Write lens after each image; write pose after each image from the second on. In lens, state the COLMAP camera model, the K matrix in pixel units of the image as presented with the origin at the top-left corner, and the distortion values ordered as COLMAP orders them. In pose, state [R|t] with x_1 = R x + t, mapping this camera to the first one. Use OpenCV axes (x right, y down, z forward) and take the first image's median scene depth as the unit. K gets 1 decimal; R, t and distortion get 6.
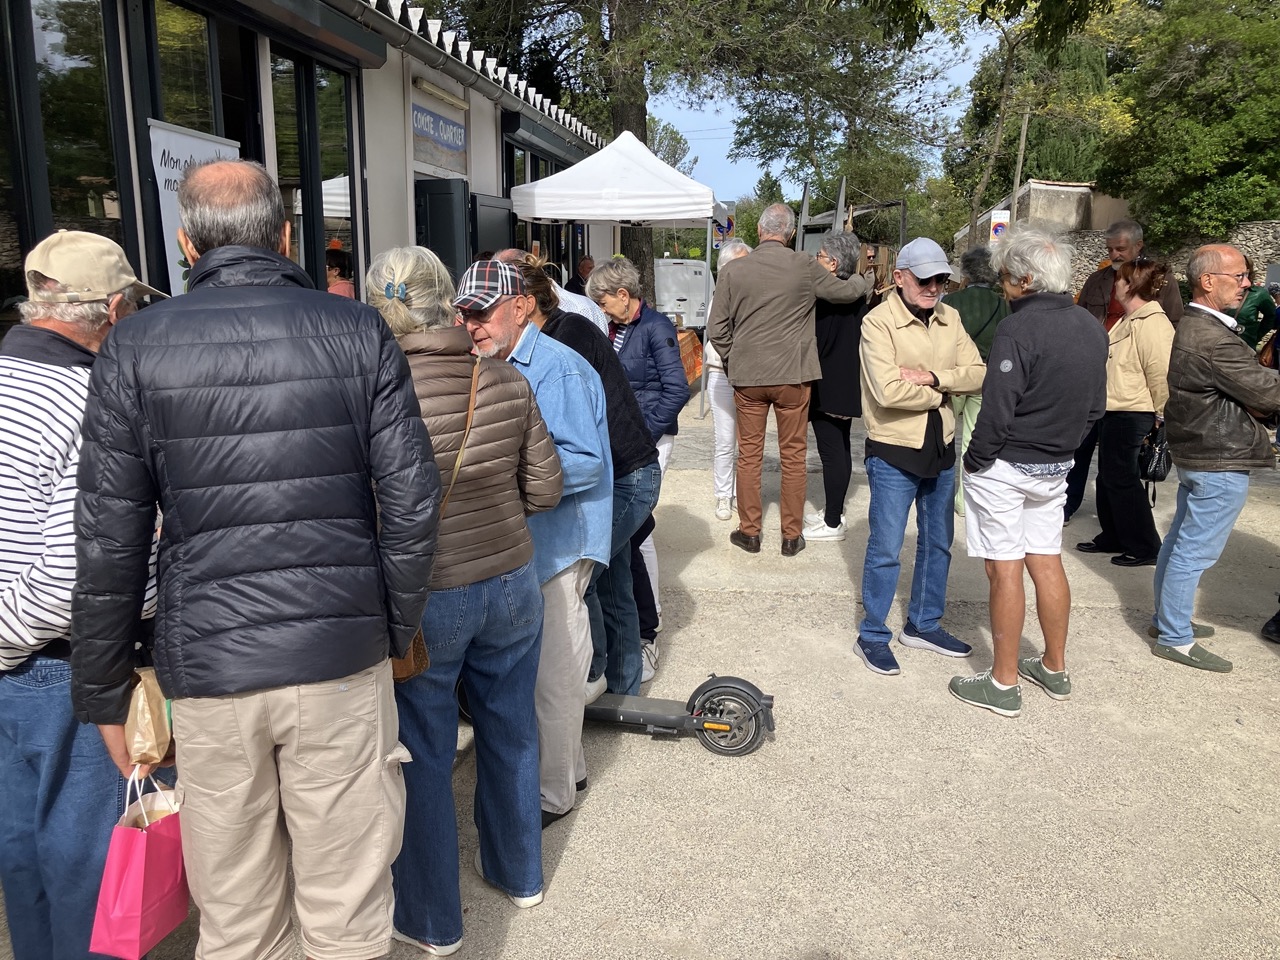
lens RADIAL K [[1084.1, 0, 640.0], [0, 1084.1, 480.0], [0, 0, 1]] dist [0.050411, -0.061706]
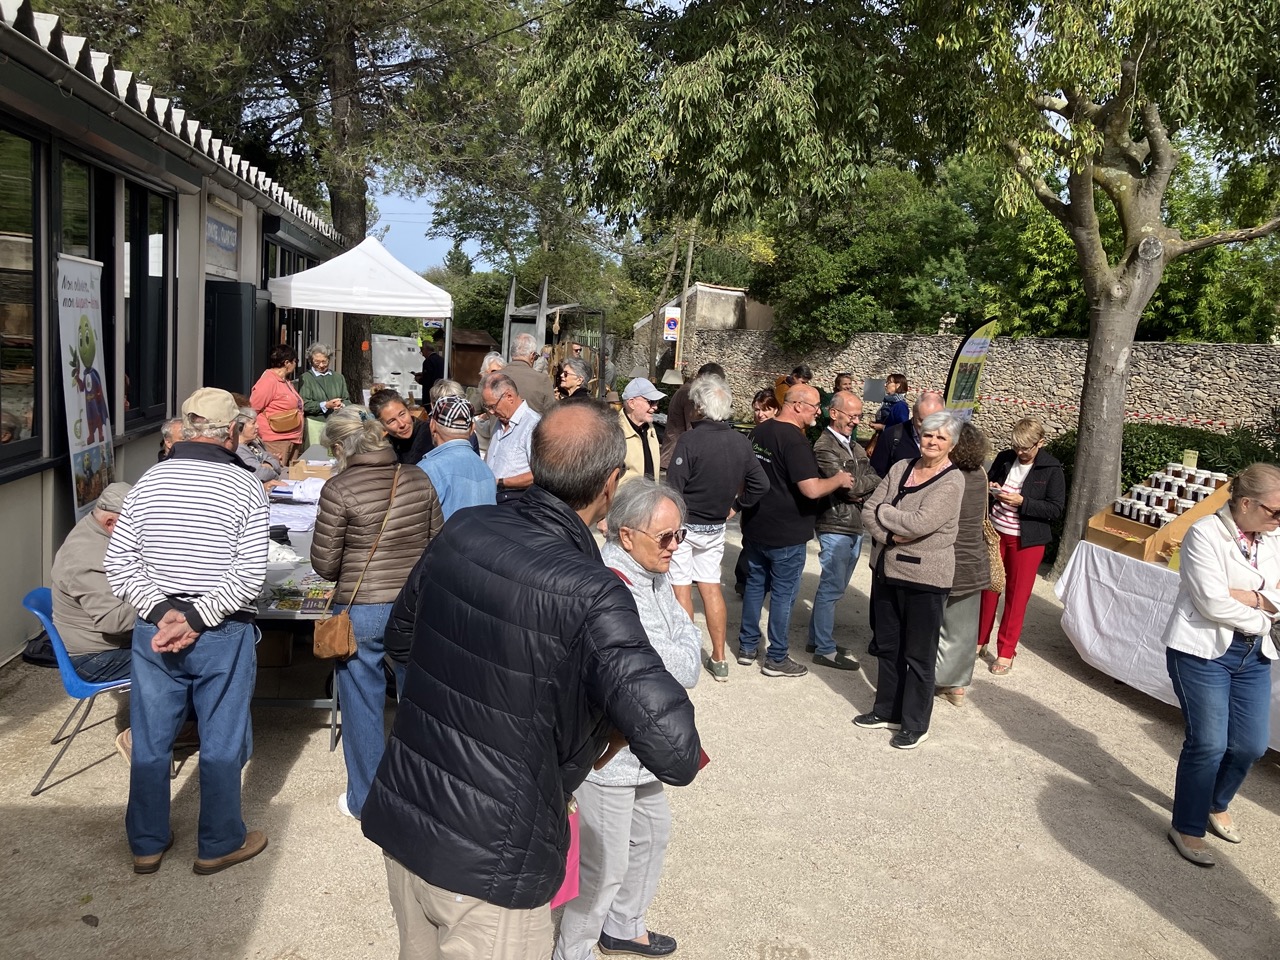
lens RADIAL K [[1084.1, 0, 640.0], [0, 1084.1, 480.0], [0, 0, 1]] dist [0.050411, -0.061706]
pose [[0.957772, 0.013372, 0.287218, -0.039235], [0.003365, 0.998328, -0.057699, 0.003208], [-0.287510, 0.056229, 0.956126, -0.100316]]
